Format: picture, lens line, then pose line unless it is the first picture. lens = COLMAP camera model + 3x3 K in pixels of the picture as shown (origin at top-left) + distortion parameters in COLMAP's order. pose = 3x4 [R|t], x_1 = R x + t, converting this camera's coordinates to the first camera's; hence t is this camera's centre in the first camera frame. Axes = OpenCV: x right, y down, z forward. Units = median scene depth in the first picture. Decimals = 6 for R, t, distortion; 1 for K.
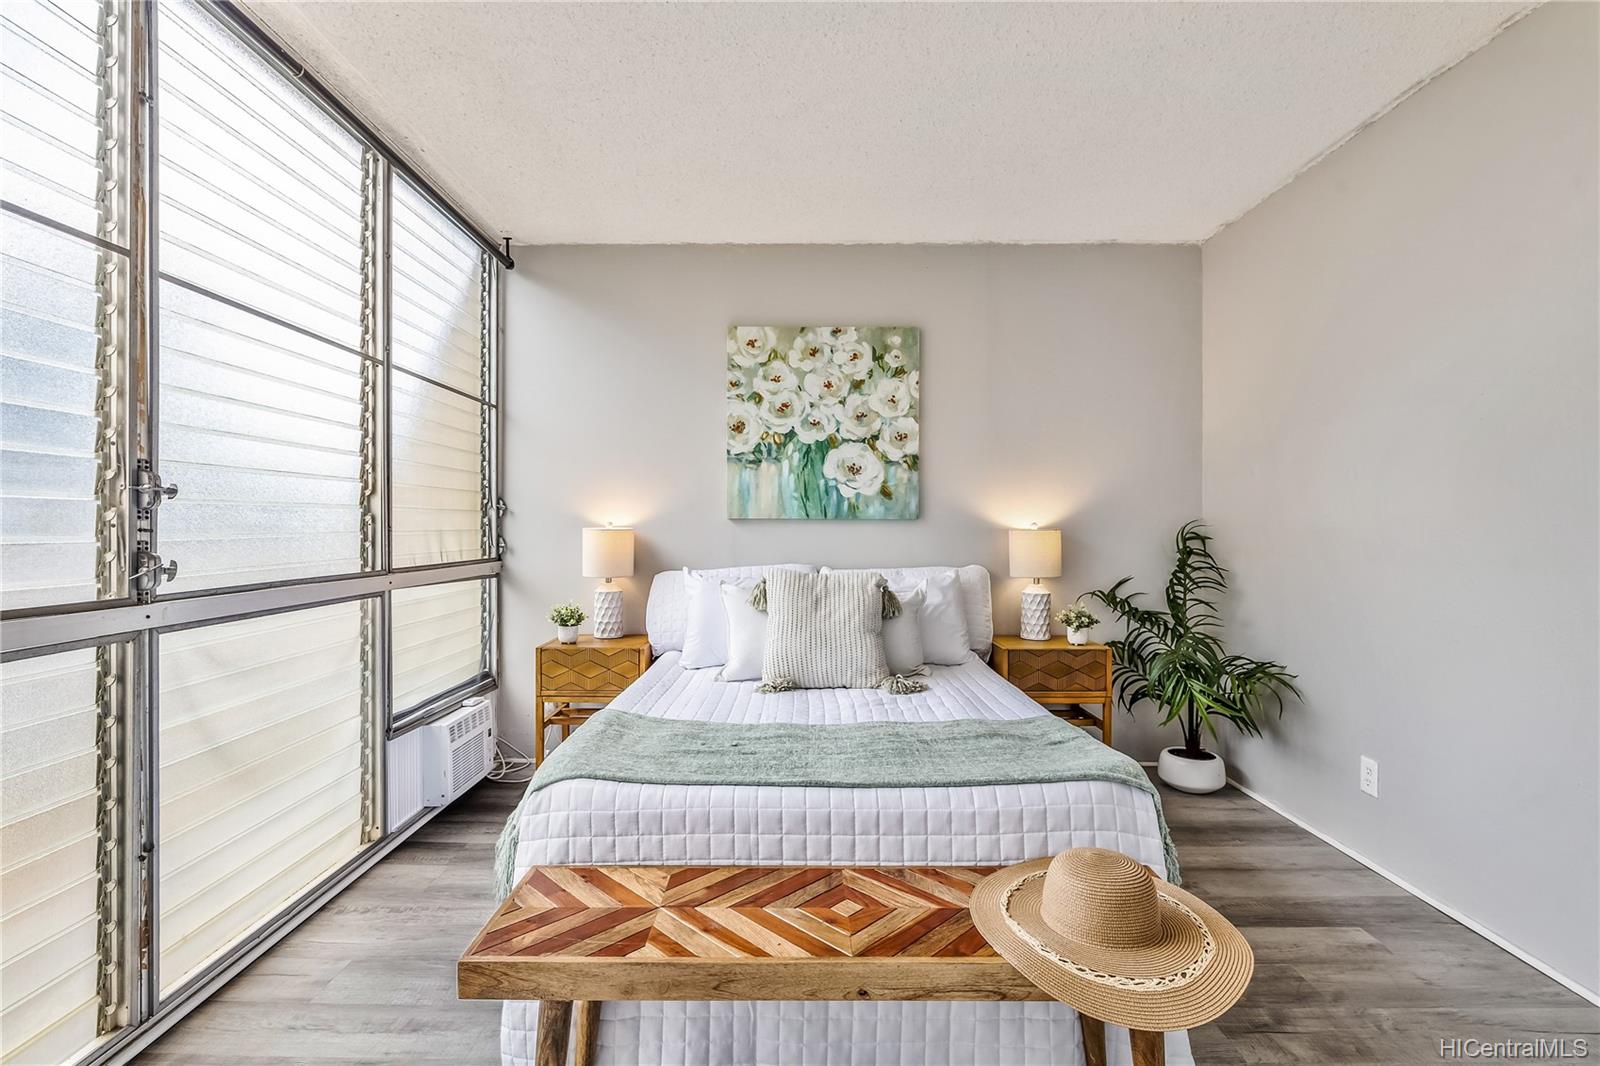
lens RADIAL K [[755.3, 0, 799.9], [0, 755.3, 530.4], [0, 0, 1]] dist [-0.008137, 0.001610]
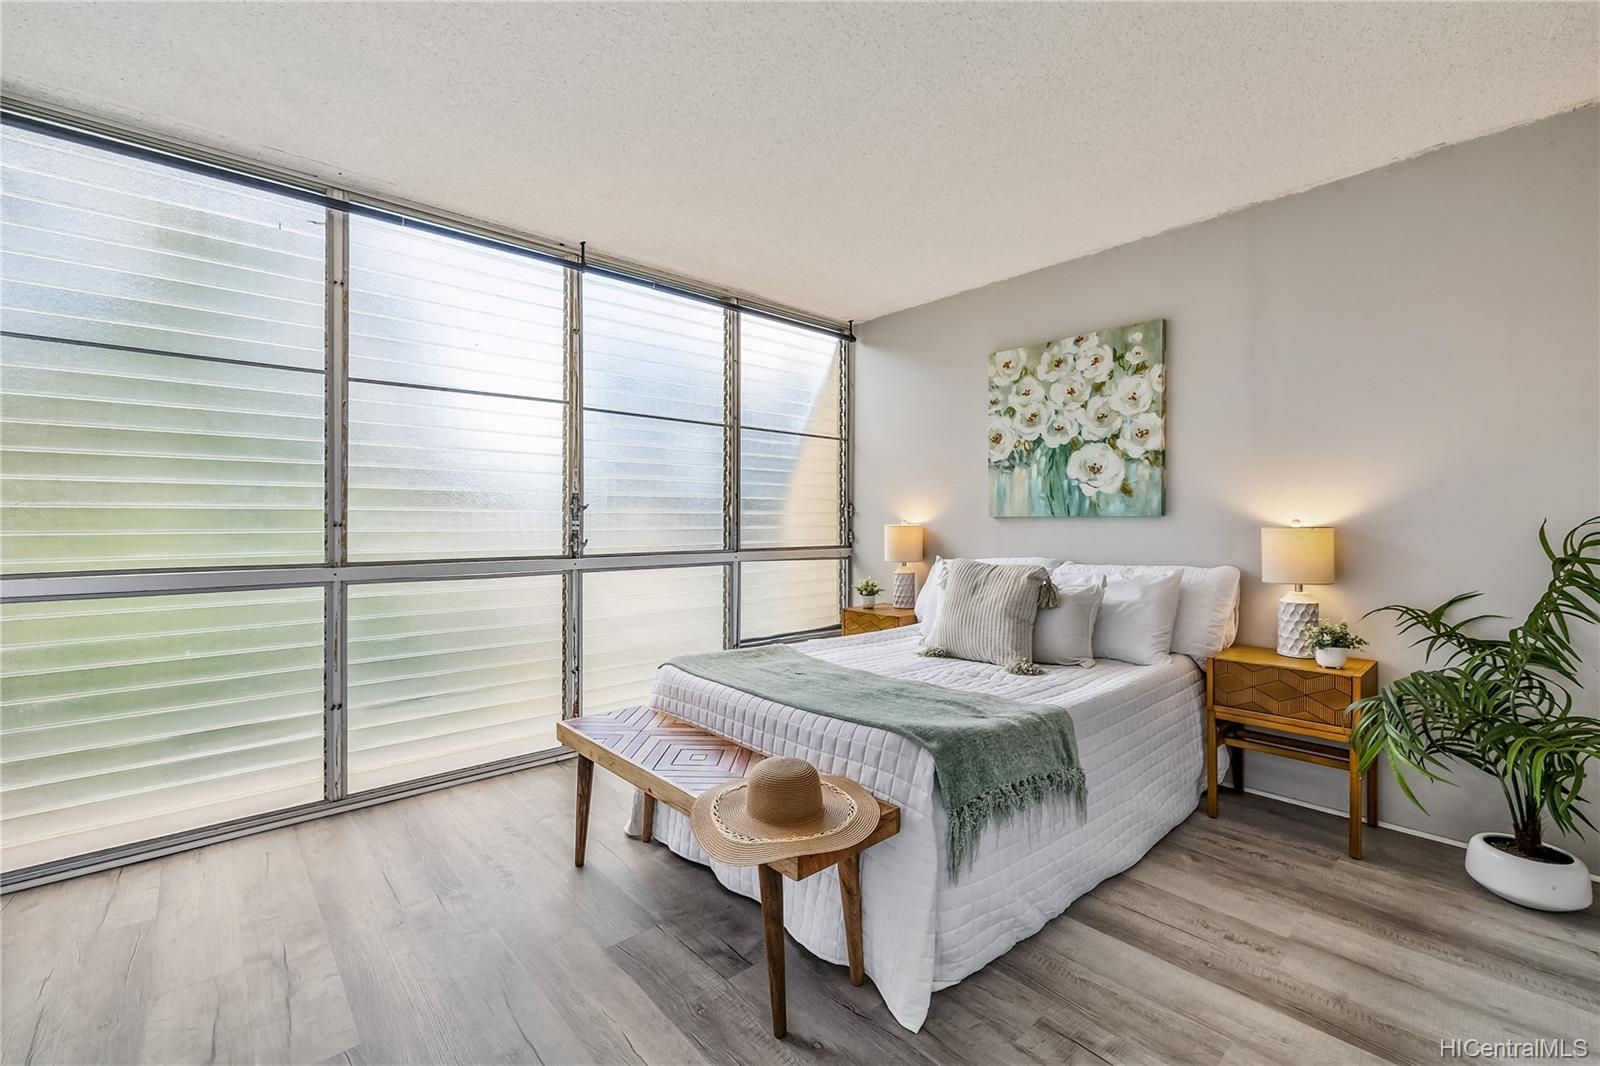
lens RADIAL K [[683.2, 0, 798.9], [0, 683.2, 526.8], [0, 0, 1]] dist [-0.000967, 0.000000]
pose [[0.666014, 0.004524, -0.745926, 0.503503], [-0.004669, 0.999987, 0.001896, -0.000798], [0.745925, 0.002220, 0.666027, 0.067434]]
